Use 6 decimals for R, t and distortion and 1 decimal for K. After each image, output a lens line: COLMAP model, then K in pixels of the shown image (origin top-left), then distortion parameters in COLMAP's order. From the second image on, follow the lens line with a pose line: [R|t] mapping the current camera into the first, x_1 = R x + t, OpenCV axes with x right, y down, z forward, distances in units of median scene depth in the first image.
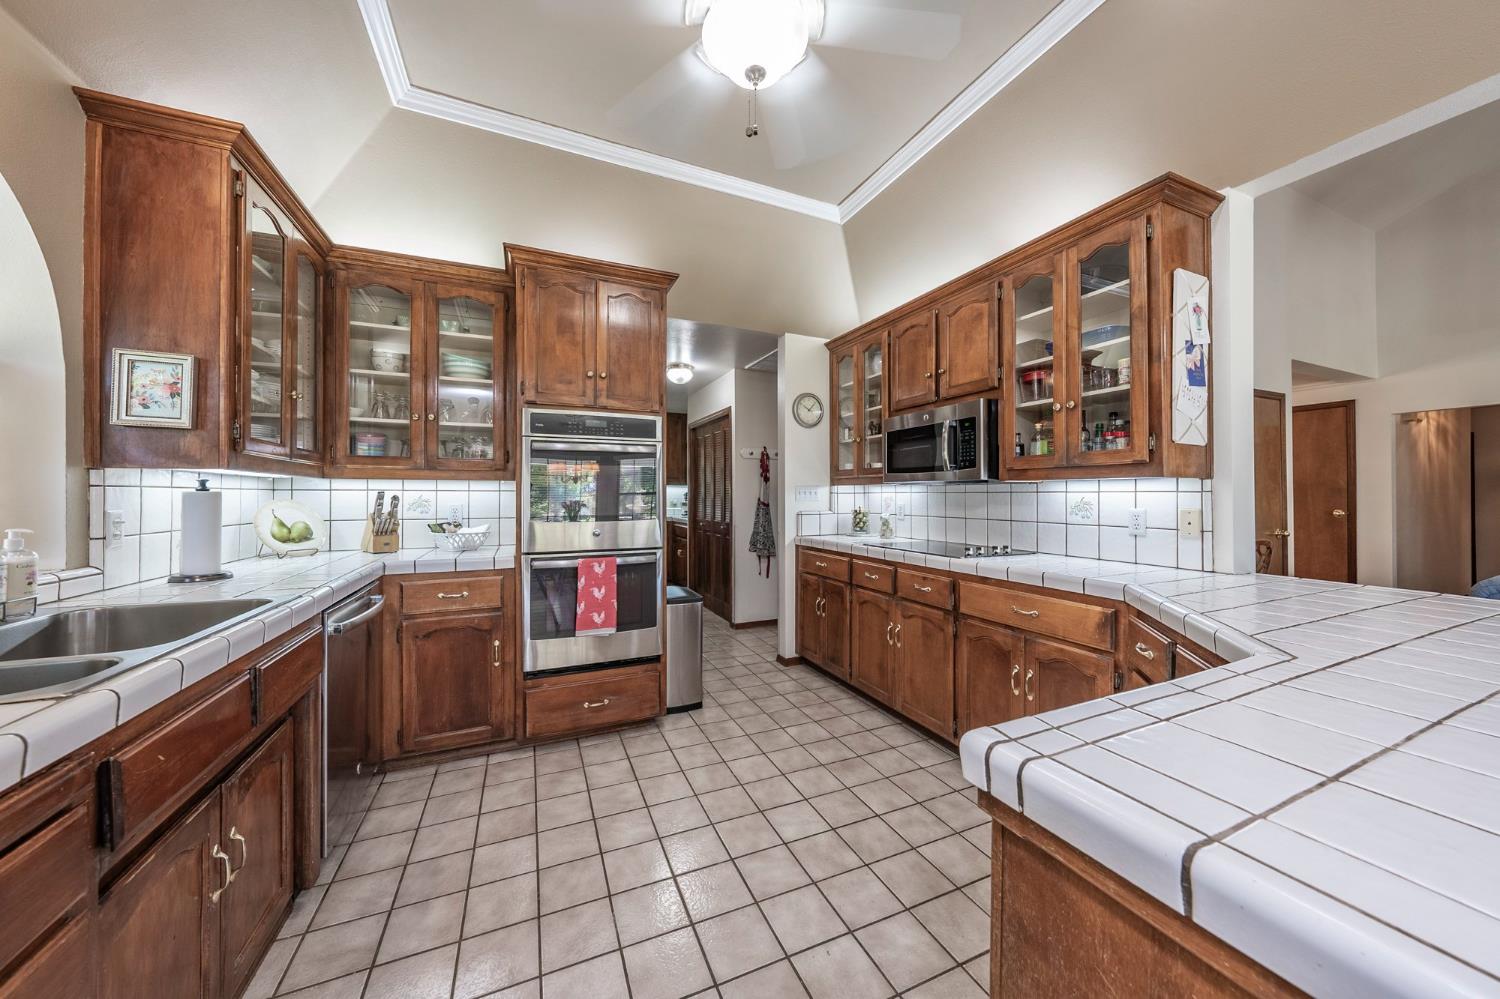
lens RADIAL K [[516.0, 0, 758.0], [0, 516.0, 489.9], [0, 0, 1]] dist [-0.005384, 0.000734]
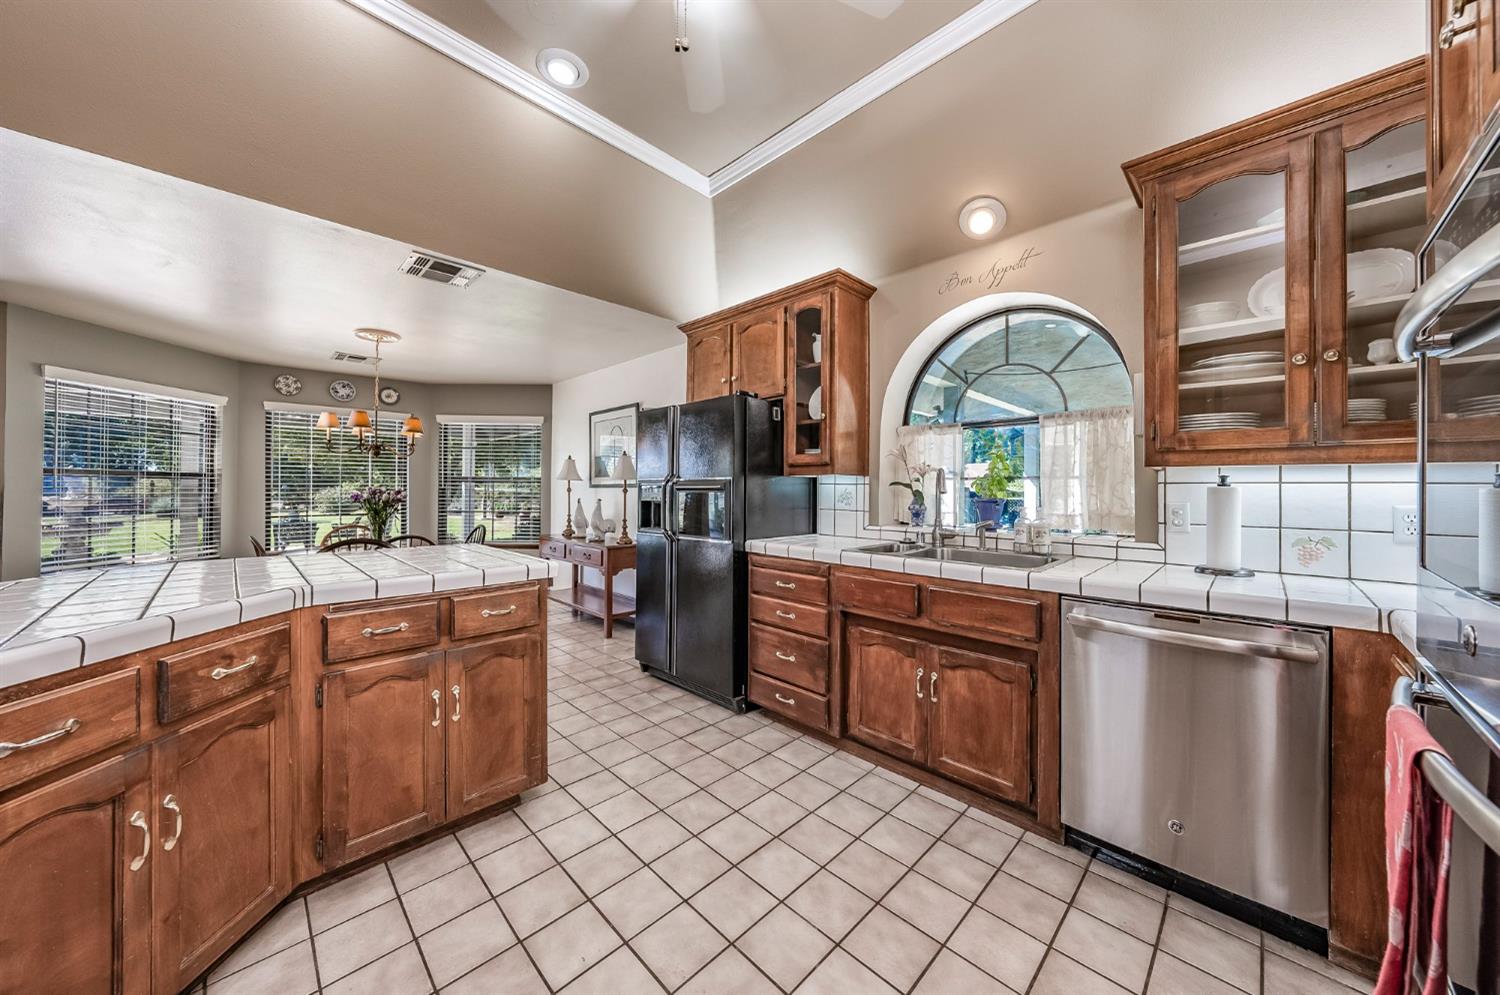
lens RADIAL K [[516.0, 0, 752.7], [0, 516.0, 487.0], [0, 0, 1]] dist [-0.005384, 0.000734]
pose [[-0.935754, -0.006429, -0.352596, 0.118549], [-0.001711, 0.999905, -0.013691, 0.015548], [0.352650, -0.012208, -0.935676, 1.321698]]
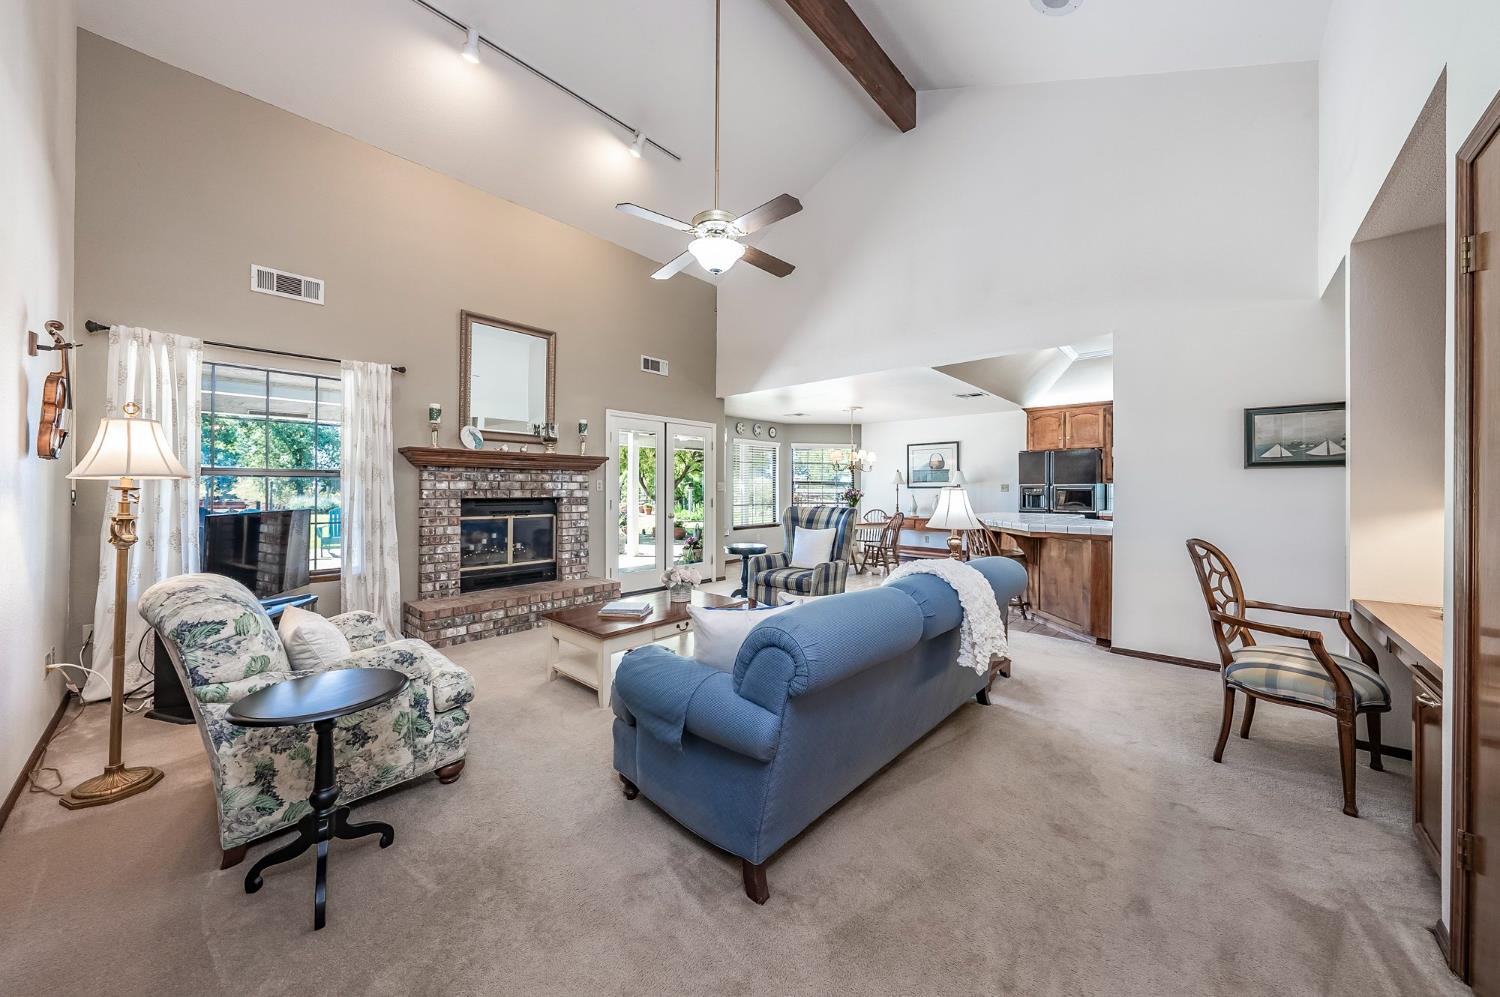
lens RADIAL K [[516.0, 0, 743.9], [0, 516.0, 491.1], [0, 0, 1]] dist [-0.005384, 0.000734]
pose [[-0.920173, -0.012290, -0.391320, 2.806329], [-0.007128, 0.999867, -0.014639, 0.079666], [0.391448, -0.010681, -0.920138, 2.092036]]
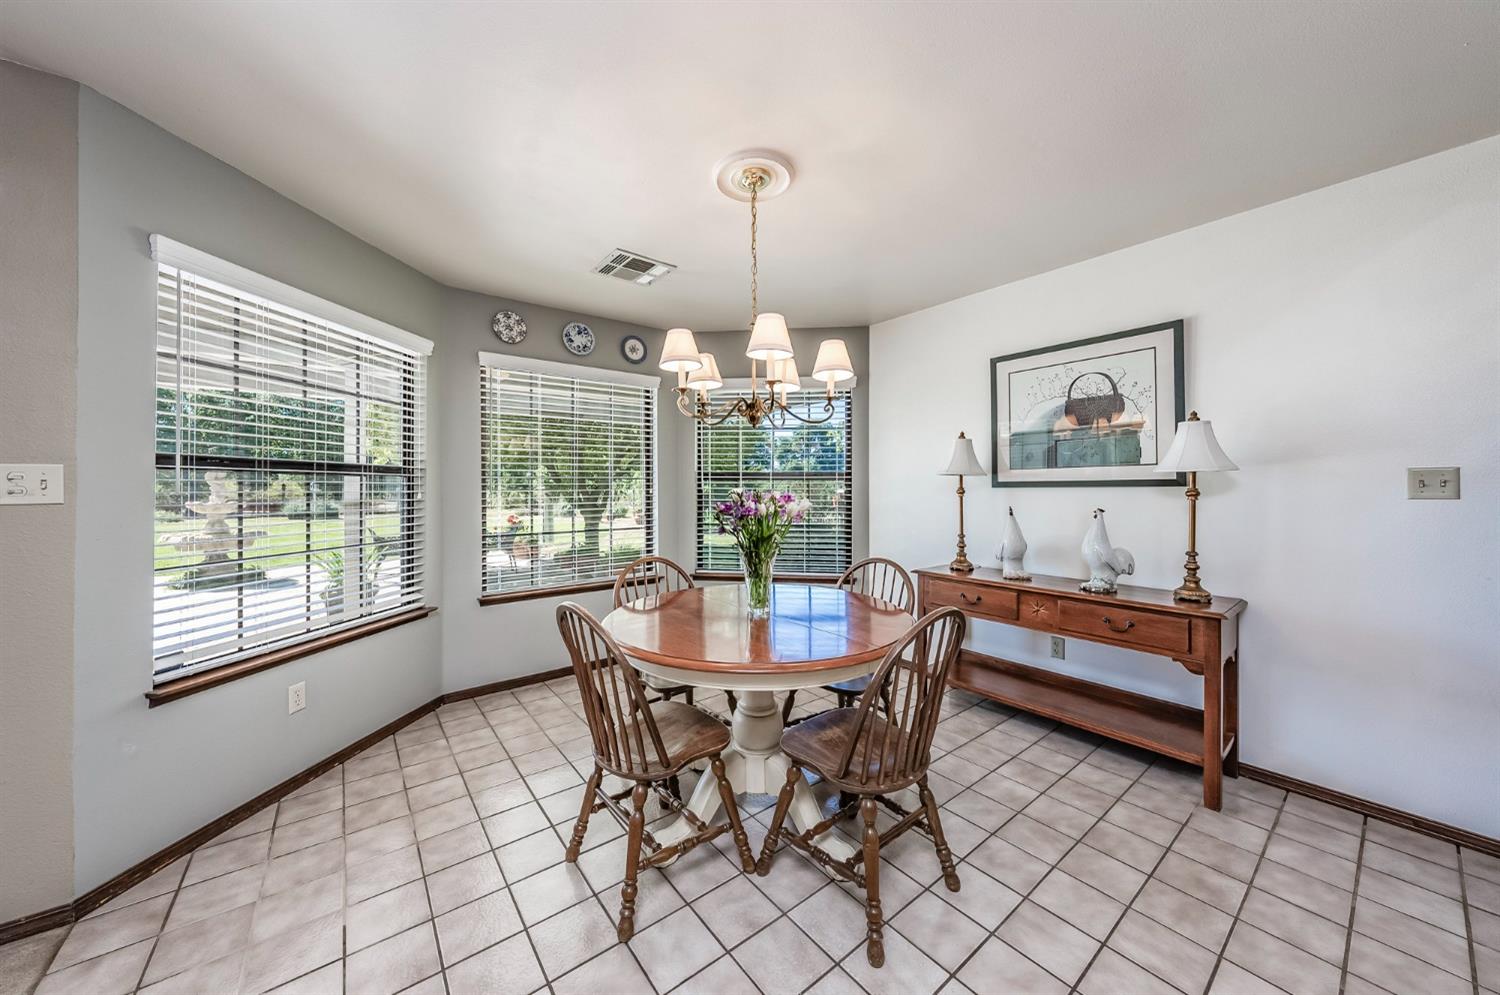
lens RADIAL K [[516.0, 0, 750.6], [0, 516.0, 486.3], [0, 0, 1]] dist [-0.005384, 0.000734]
pose [[-0.971817, -0.000604, -0.235735, 0.947035], [0.002215, 0.999929, -0.011692, -0.001117], [0.235725, -0.011885, -0.971747, -0.003840]]
